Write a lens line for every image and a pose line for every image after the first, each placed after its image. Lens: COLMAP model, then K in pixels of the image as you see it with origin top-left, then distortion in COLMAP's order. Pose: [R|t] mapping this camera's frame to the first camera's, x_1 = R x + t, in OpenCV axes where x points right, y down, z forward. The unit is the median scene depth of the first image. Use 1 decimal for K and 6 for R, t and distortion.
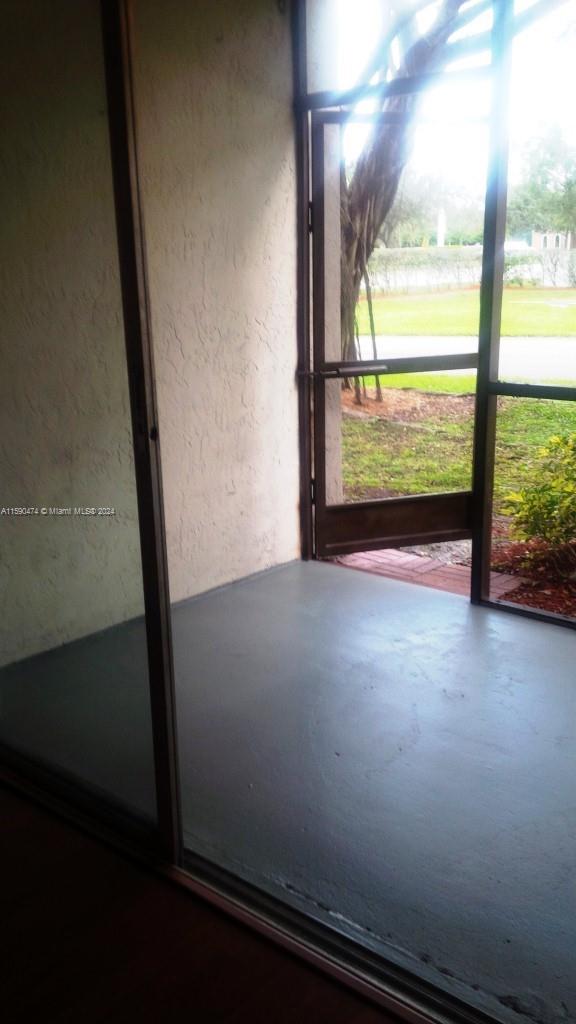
lens RADIAL K [[884.1, 0, 287.3], [0, 884.1, 550.9], [0, 0, 1]] dist [0.100959, -0.224614]
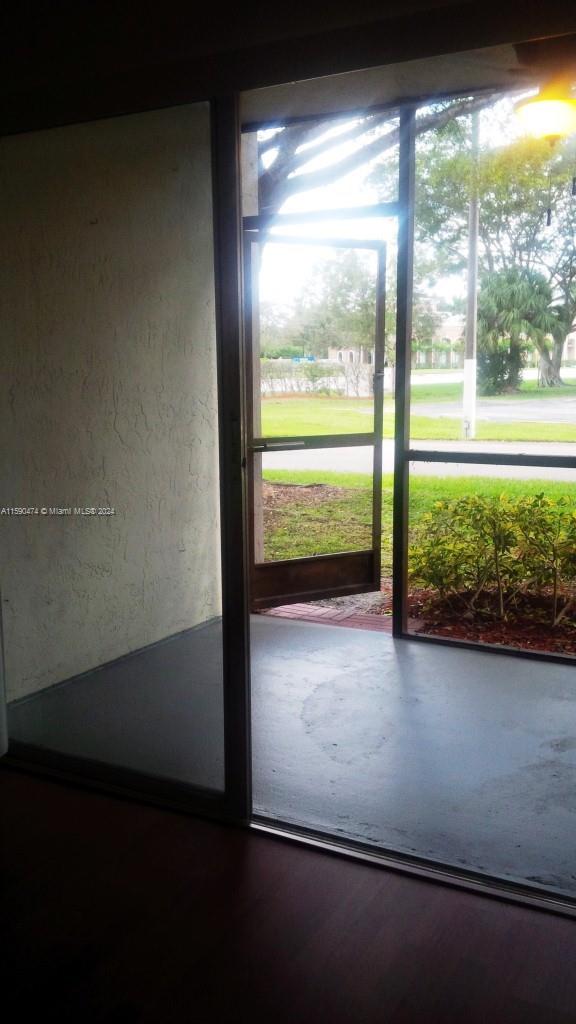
lens RADIAL K [[884.1, 0, 287.3], [0, 884.1, 550.9], [0, 0, 1]] dist [0.100959, -0.224614]
pose [[0.977789, -0.024914, 0.208107, -0.147087], [0.048739, 0.992718, -0.110157, 0.058083], [-0.203847, 0.117853, 0.971883, -0.105429]]
